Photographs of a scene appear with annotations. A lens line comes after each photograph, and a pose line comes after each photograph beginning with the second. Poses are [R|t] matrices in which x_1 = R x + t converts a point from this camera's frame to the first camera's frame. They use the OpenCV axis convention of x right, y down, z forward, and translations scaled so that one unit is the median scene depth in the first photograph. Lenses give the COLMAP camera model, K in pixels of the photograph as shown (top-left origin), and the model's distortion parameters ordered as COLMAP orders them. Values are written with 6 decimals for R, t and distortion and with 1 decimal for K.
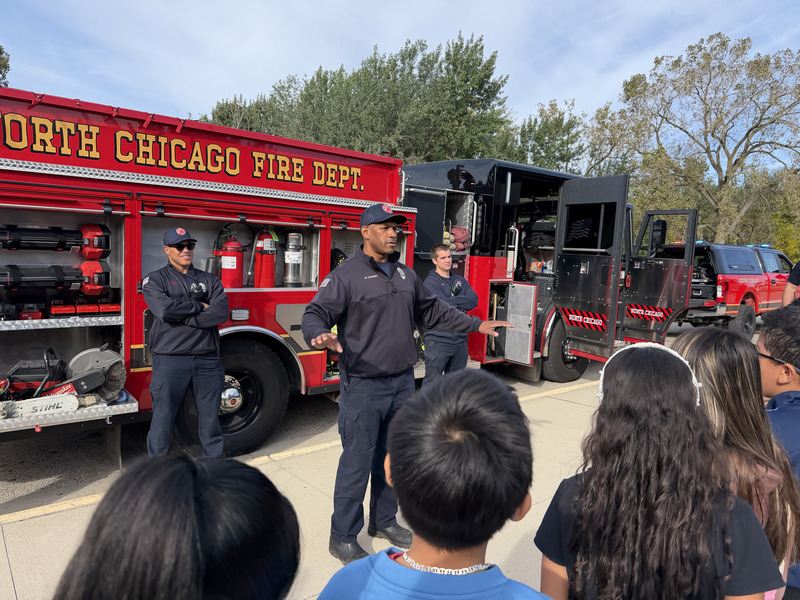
lens RADIAL K [[607.2, 0, 400.0], [0, 607.2, 300.0], [0, 0, 1]] dist [0.172124, -0.284977]
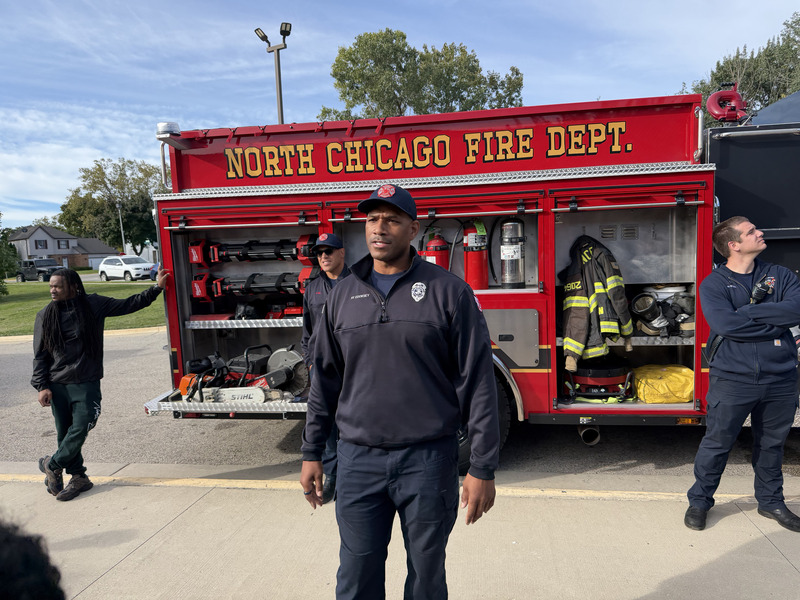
lens RADIAL K [[607.2, 0, 400.0], [0, 607.2, 300.0], [0, 0, 1]] dist [0.172124, -0.284977]
pose [[0.630711, 0.010730, -0.775944, 0.401985], [0.003325, 0.999858, 0.016529, -0.021232], [0.776011, -0.013005, 0.630585, 0.394955]]
